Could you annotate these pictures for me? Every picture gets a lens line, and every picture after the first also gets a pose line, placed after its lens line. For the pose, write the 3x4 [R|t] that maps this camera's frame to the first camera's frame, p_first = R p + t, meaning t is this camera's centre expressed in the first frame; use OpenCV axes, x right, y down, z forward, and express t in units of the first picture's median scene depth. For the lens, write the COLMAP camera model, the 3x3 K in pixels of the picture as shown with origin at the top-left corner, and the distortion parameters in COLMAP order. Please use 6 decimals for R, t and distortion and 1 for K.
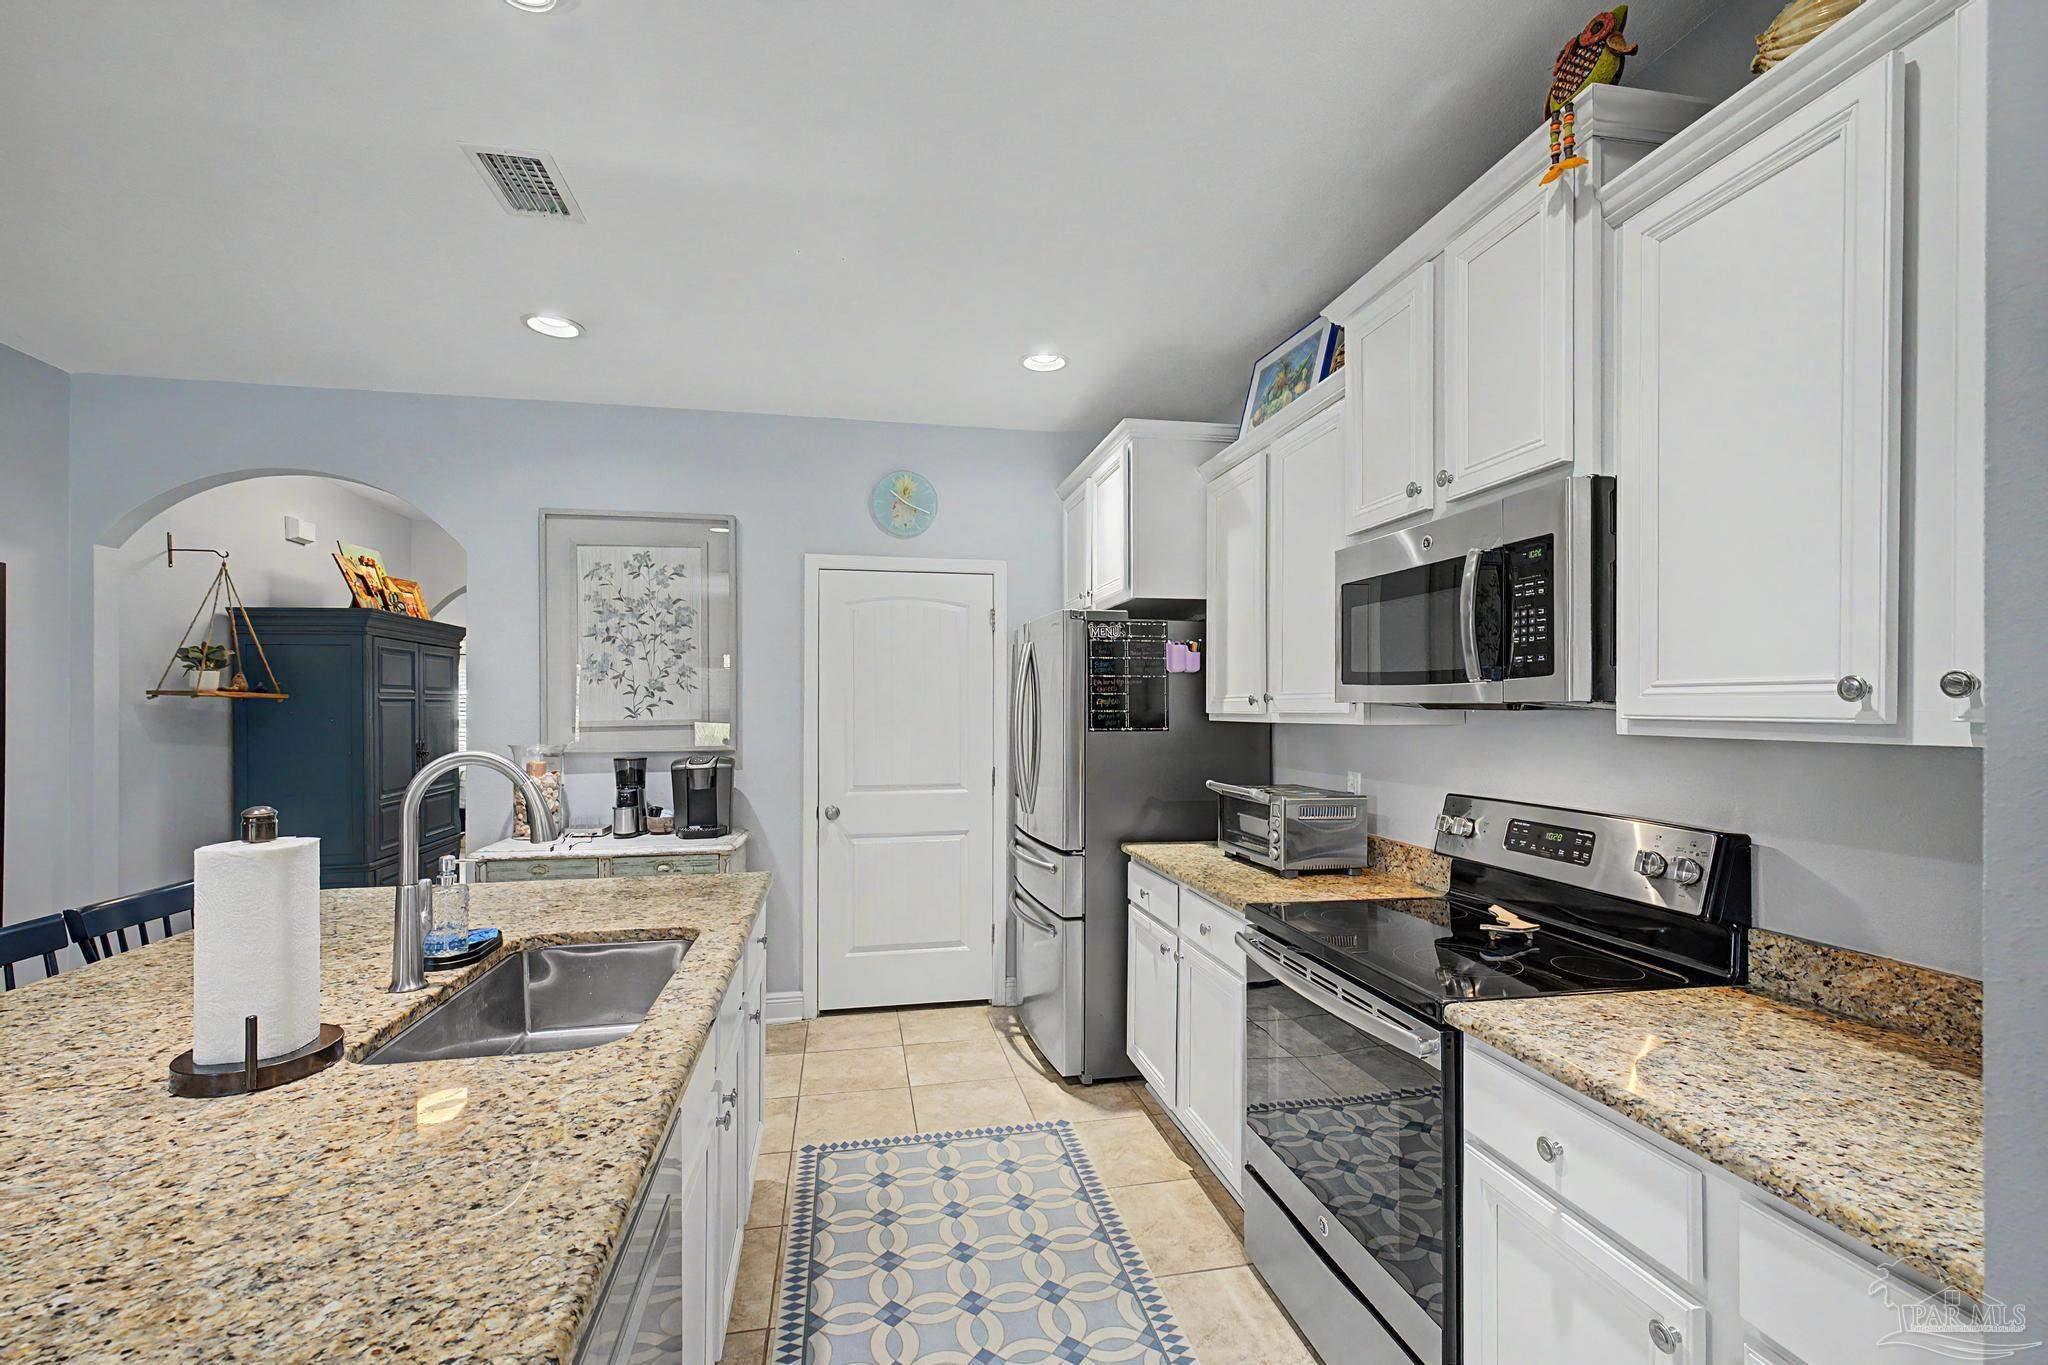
lens RADIAL K [[863.9, 0, 1014.3], [0, 863.9, 705.3], [0, 0, 1]] dist [0.003476, -0.000576]
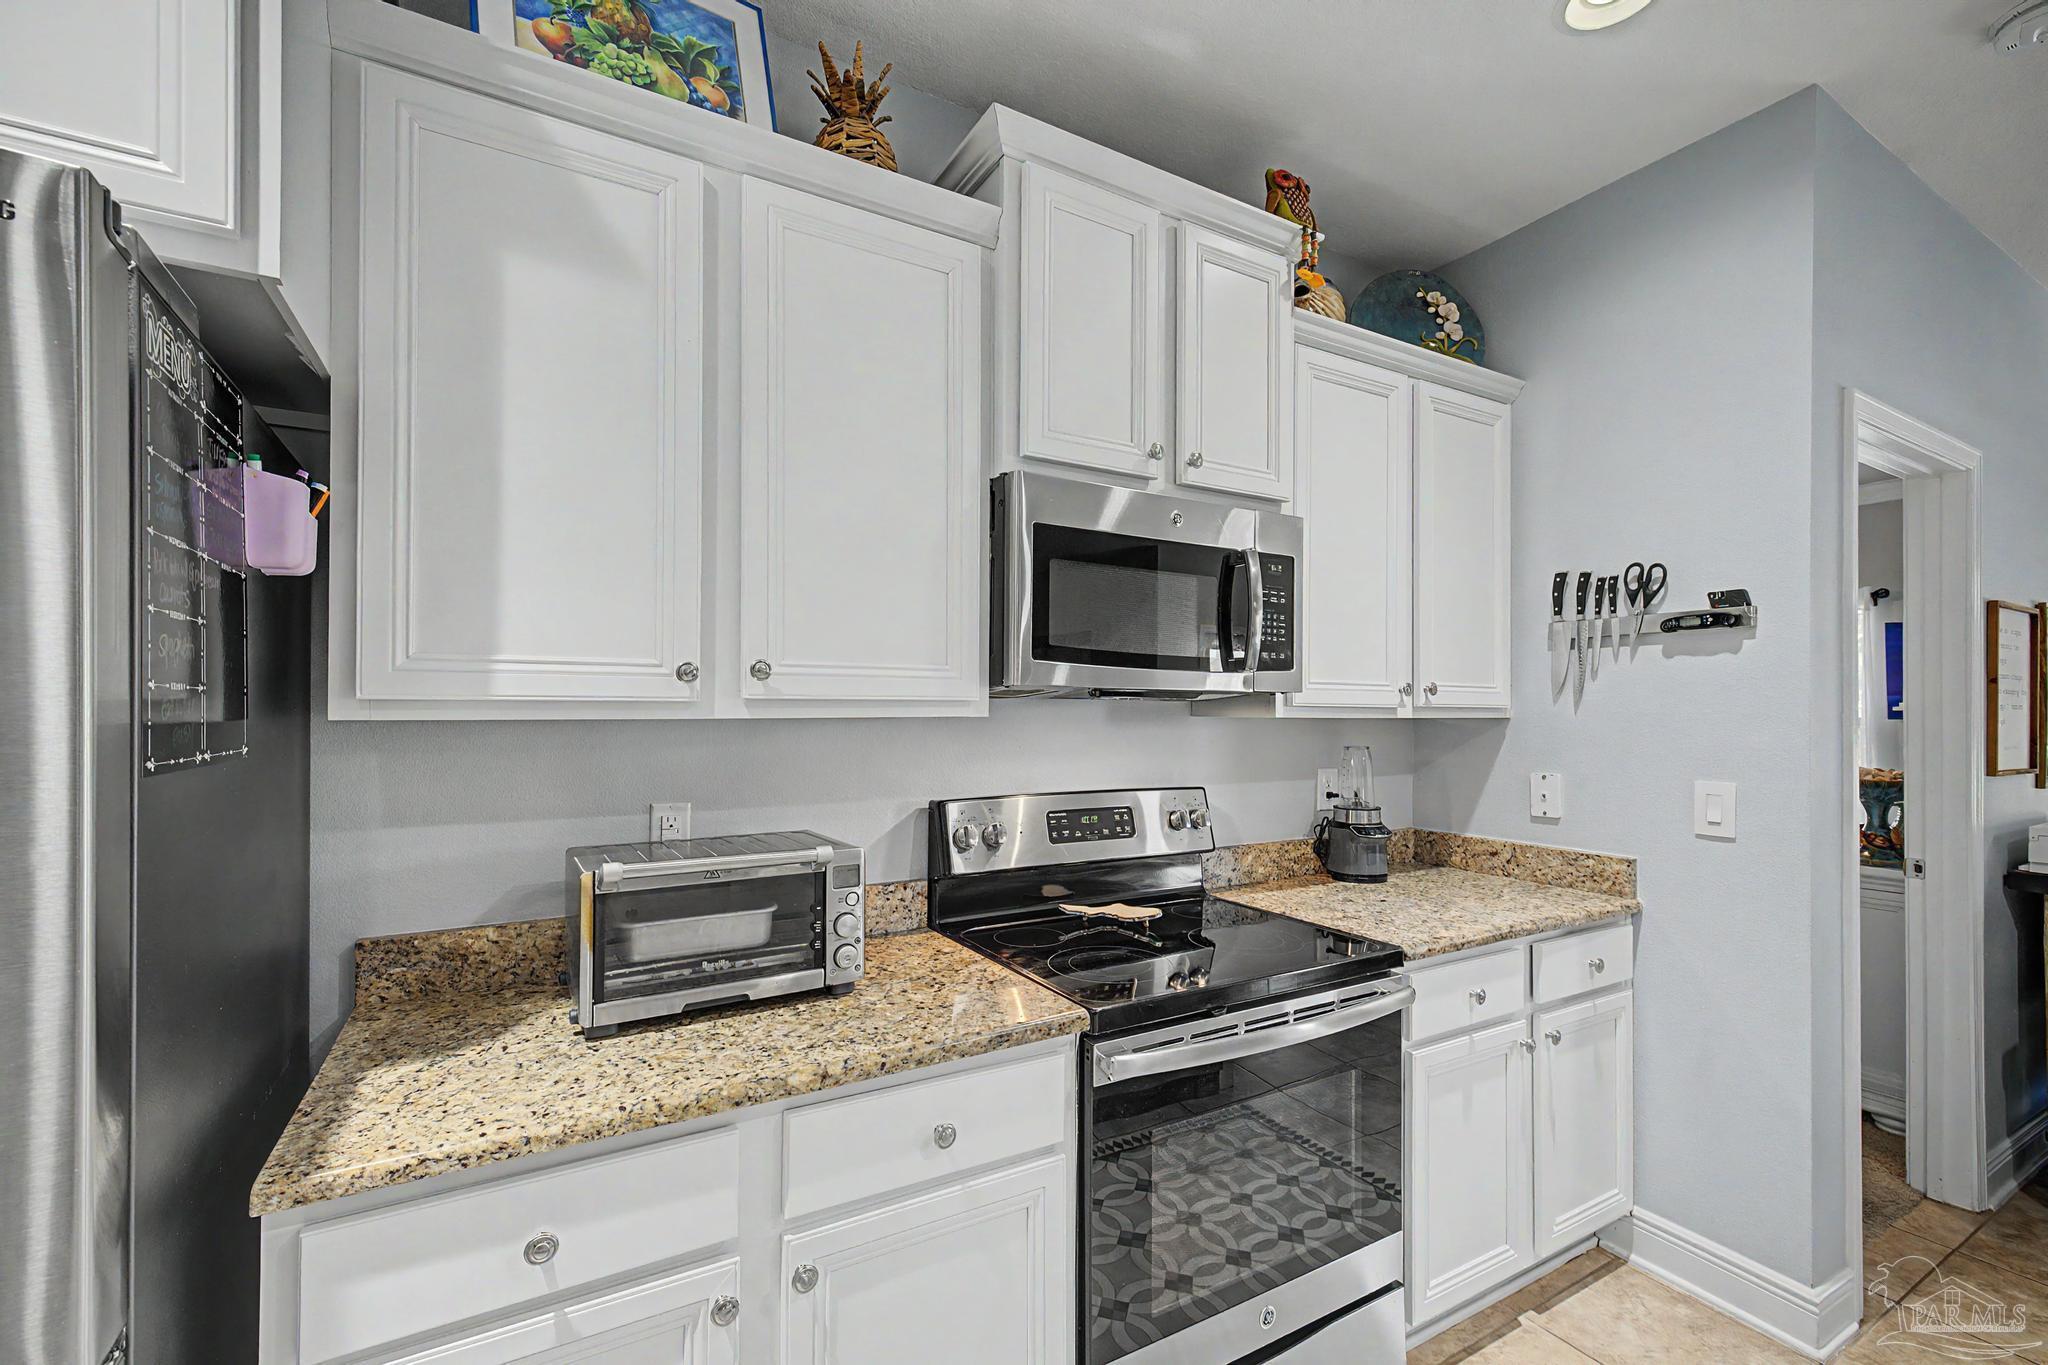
lens RADIAL K [[861.7, 0, 1018.3], [0, 861.7, 698.7], [0, 0, 1]] dist [0.014768, -0.006887]
pose [[-0.329793, 0.006056, 0.944034, -0.199130], [-0.008429, 0.999921, -0.009359, 0.009525], [-0.944016, -0.011044, -0.329716, 0.848448]]
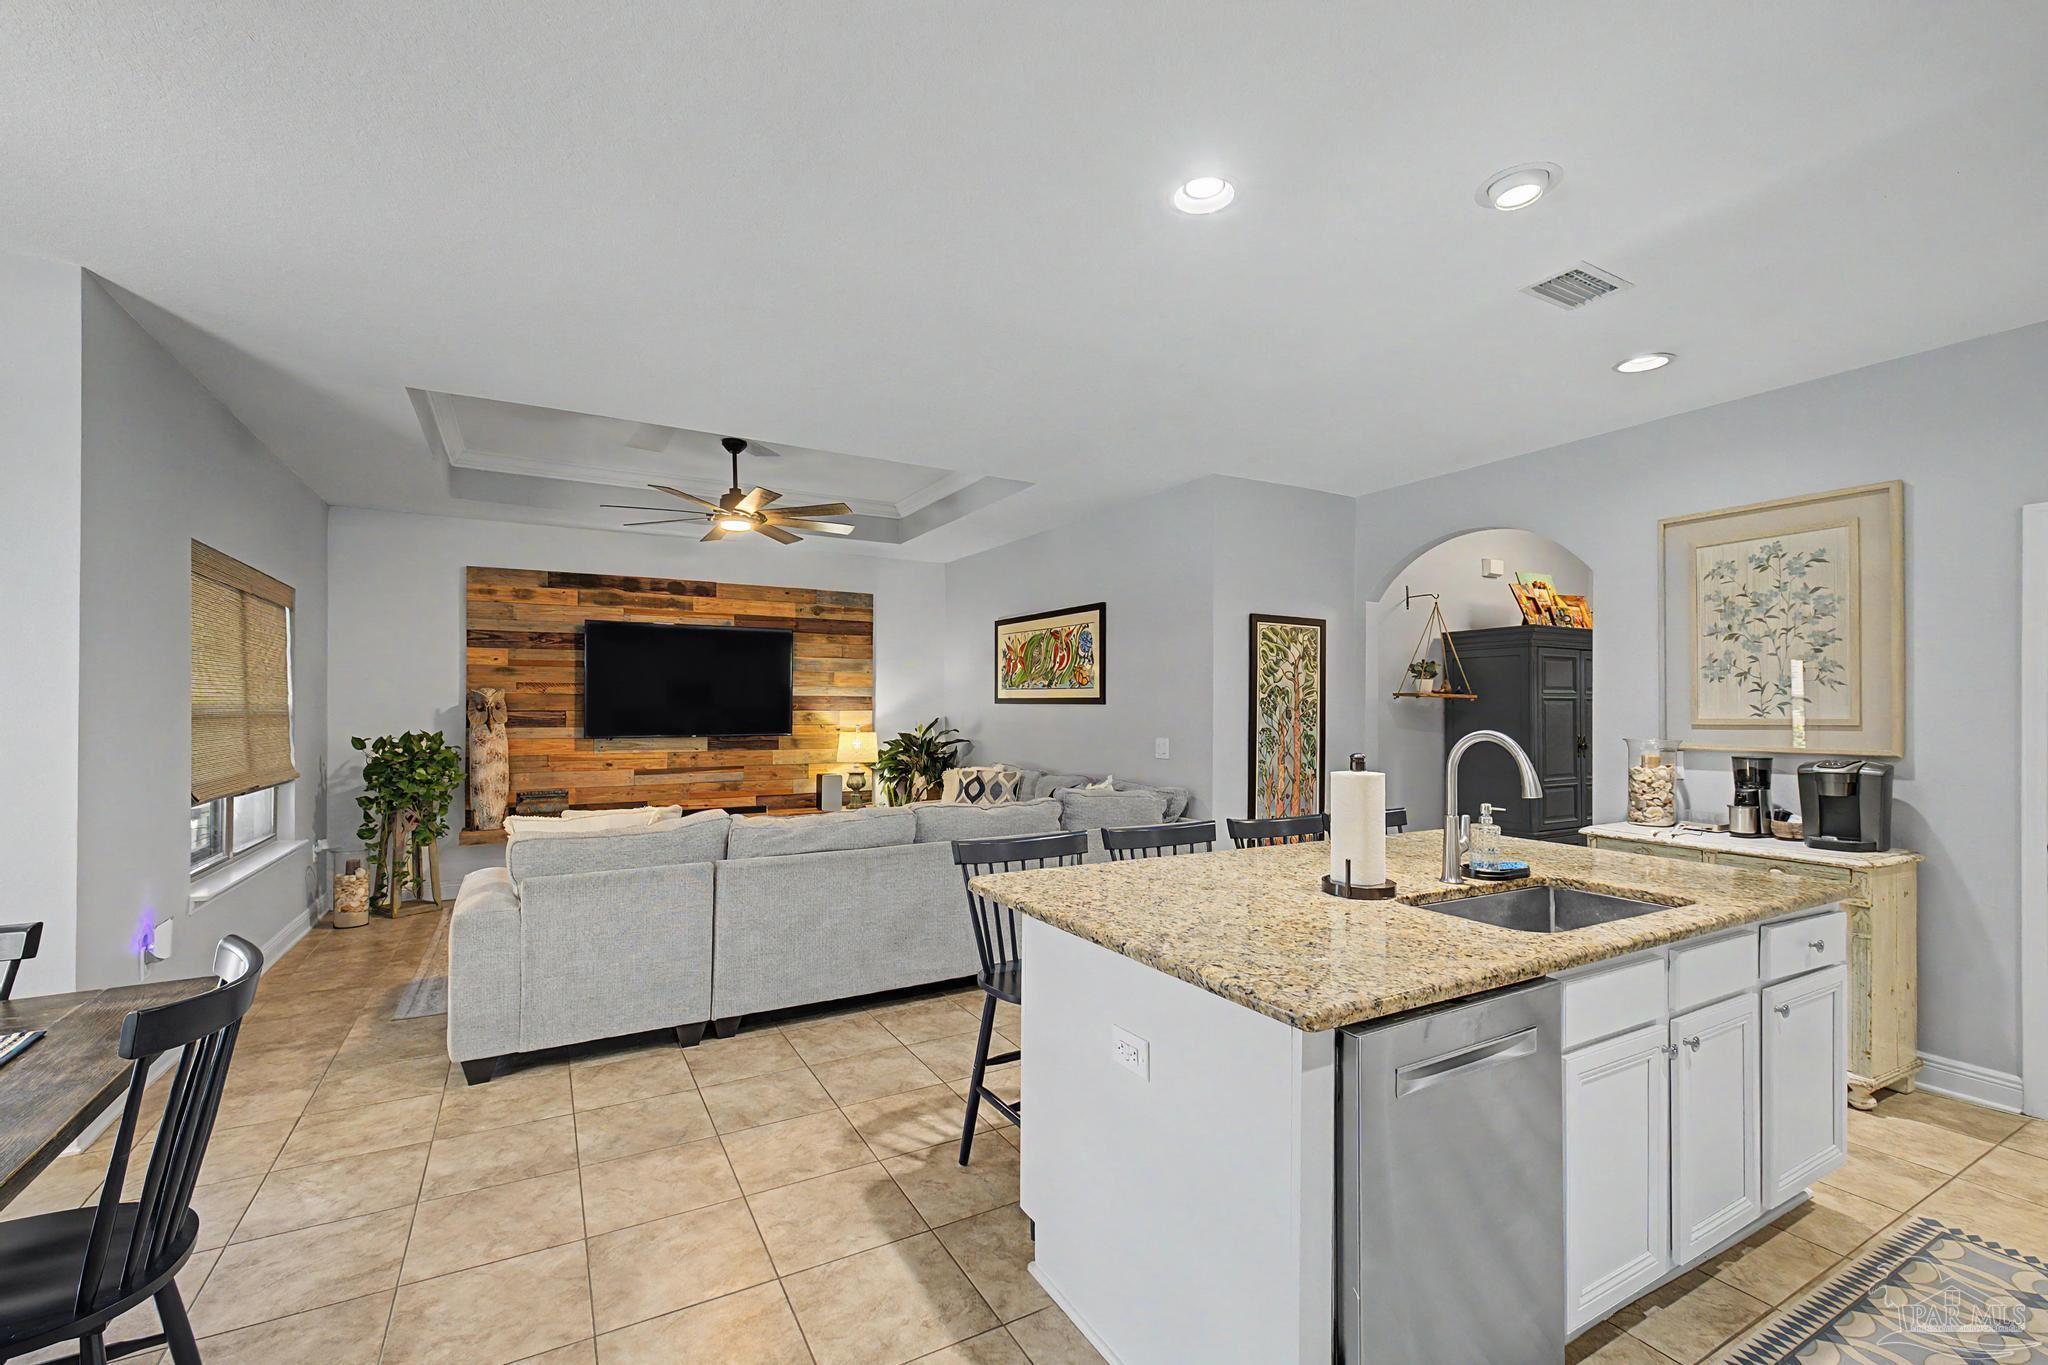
lens RADIAL K [[858.3, 0, 1019.2], [0, 858.3, 704.1], [0, 0, 1]] dist [0.003256, -0.000721]
pose [[0.318975, 0.000548, -0.947763, 0.238491], [-0.003217, 0.999995, -0.000504, 0.004700], [0.947758, 0.003210, 0.318975, -0.106310]]
